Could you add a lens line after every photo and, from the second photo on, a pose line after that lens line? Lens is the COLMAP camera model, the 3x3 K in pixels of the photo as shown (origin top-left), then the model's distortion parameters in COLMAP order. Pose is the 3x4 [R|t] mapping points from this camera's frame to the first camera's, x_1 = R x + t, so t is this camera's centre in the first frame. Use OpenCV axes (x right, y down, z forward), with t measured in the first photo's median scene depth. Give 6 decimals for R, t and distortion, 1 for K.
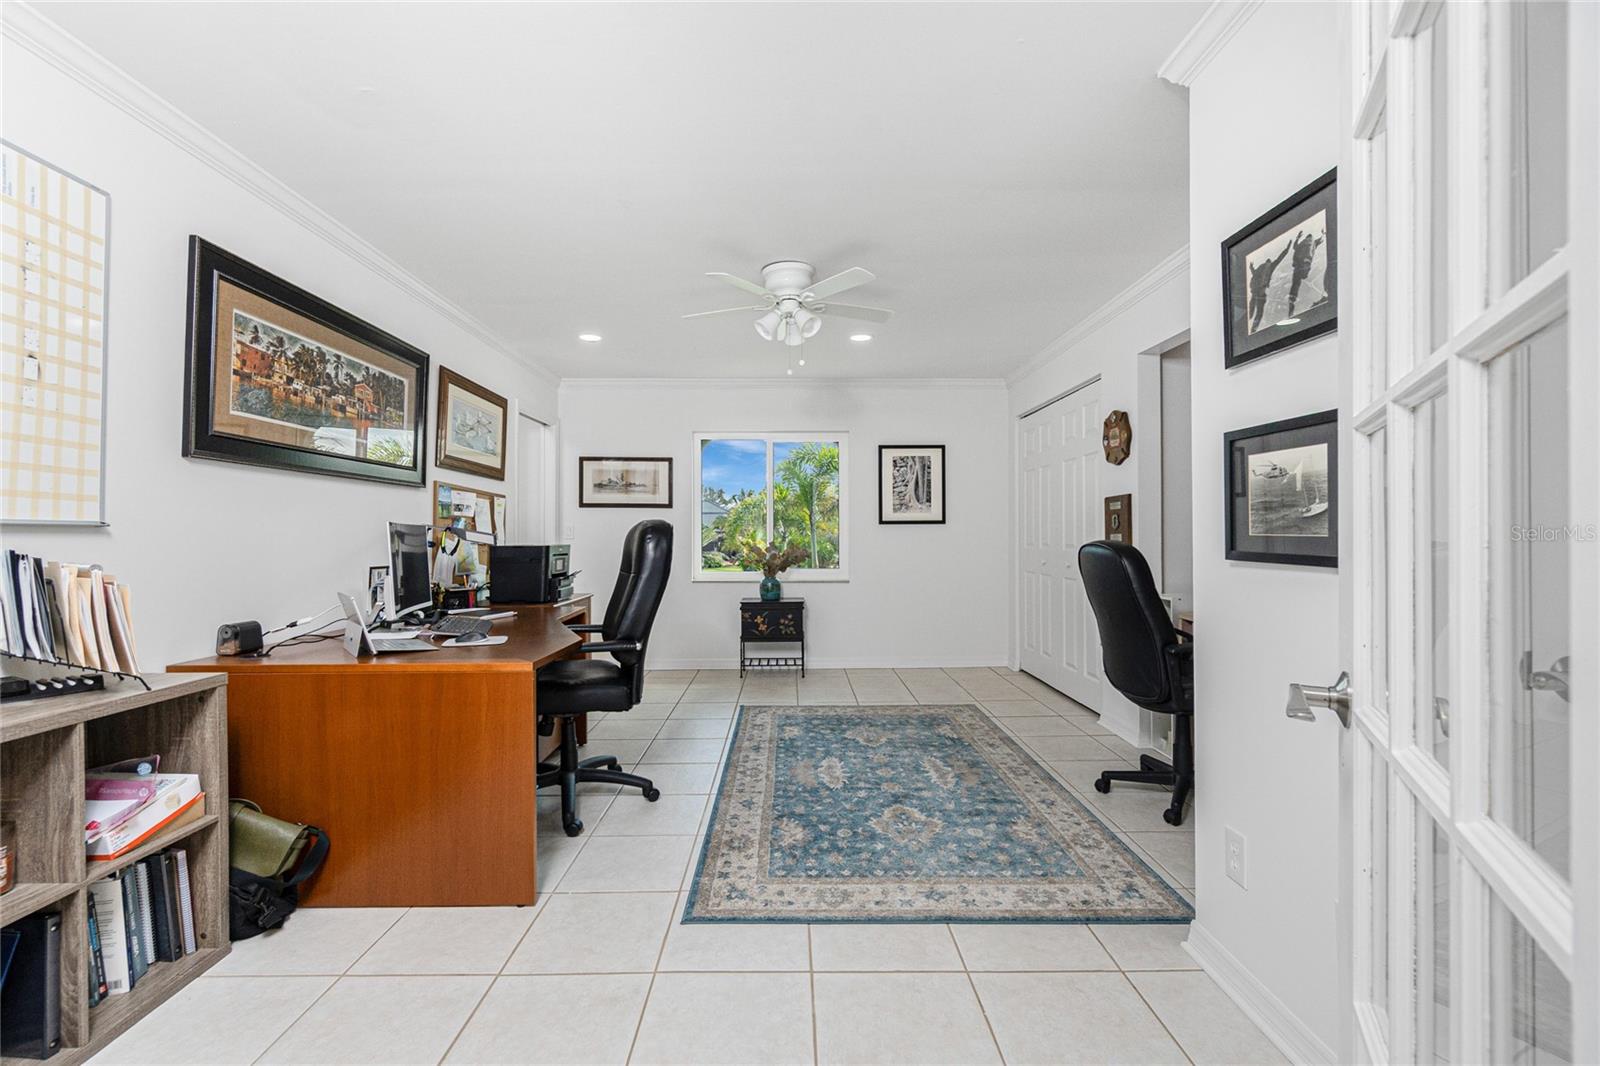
lens RADIAL K [[692.9, 0, 798.7], [0, 692.9, 529.8], [0, 0, 1]] dist [-0.006907, 0.001170]
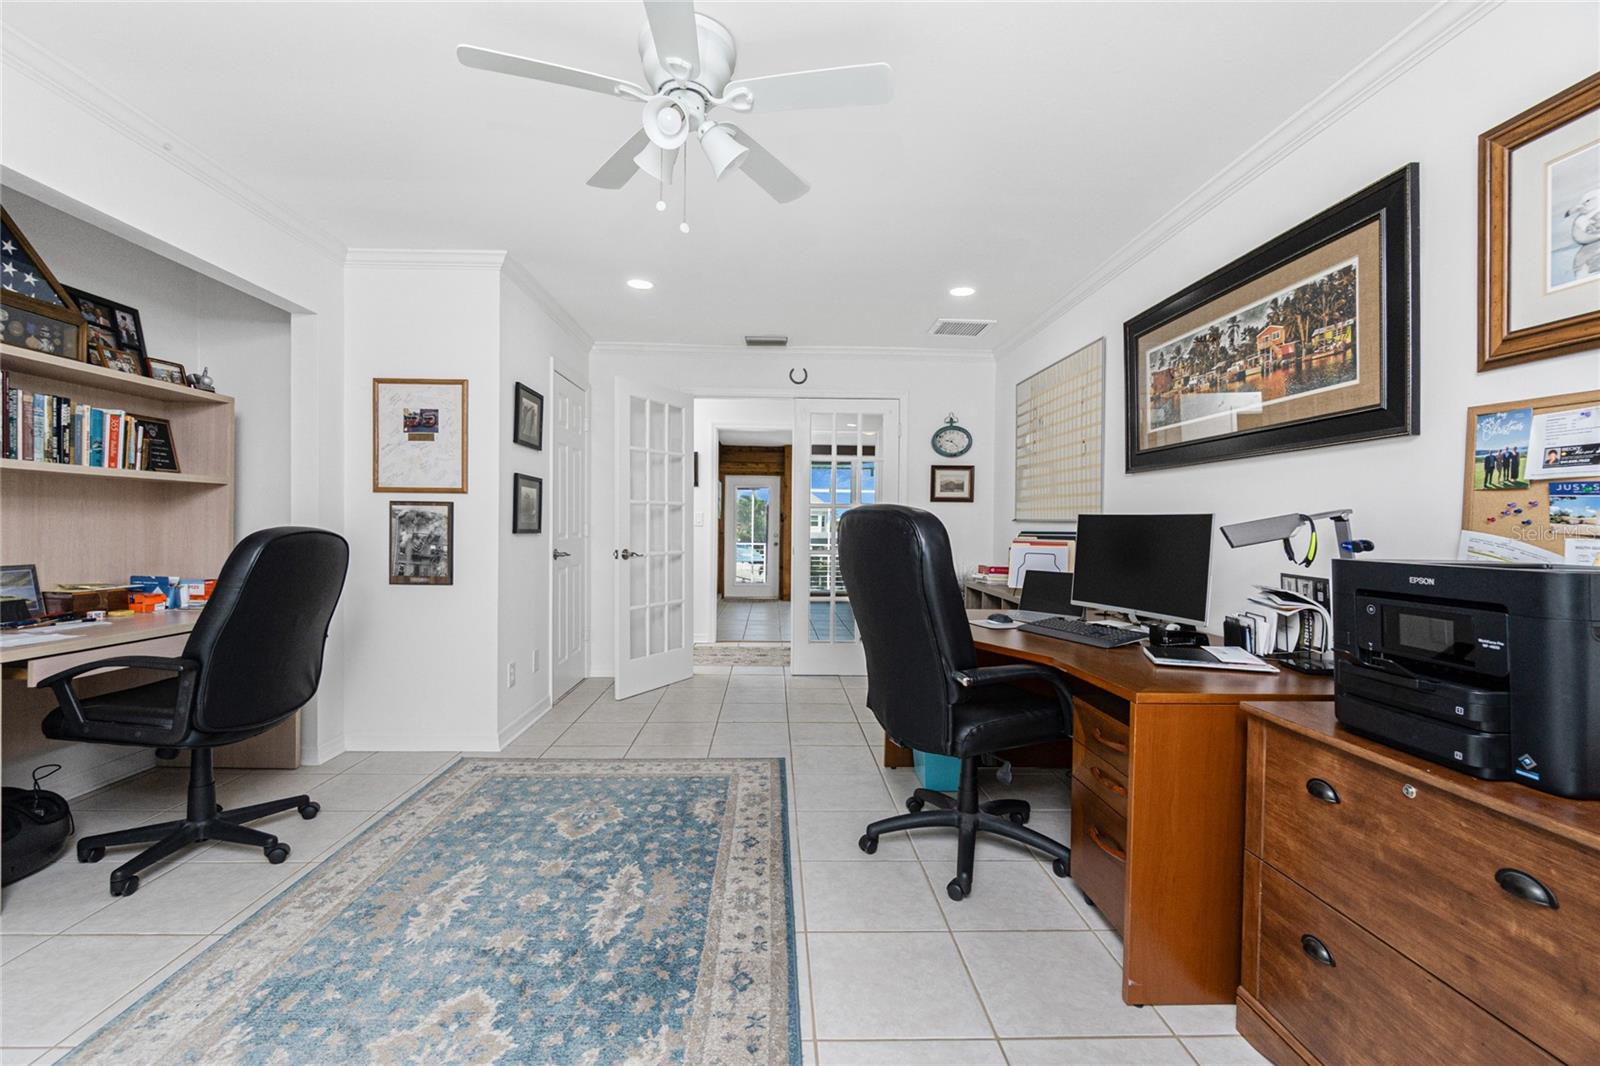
lens RADIAL K [[692.9, 0, 799.5], [0, 692.9, 527.7], [0, 0, 1]] dist [-0.006907, 0.001170]
pose [[-0.999600, -0.008200, -0.027060, -0.108291], [-0.008178, 0.999966, -0.000928, 0.013025], [0.027067, -0.000706, -0.999633, 1.842968]]
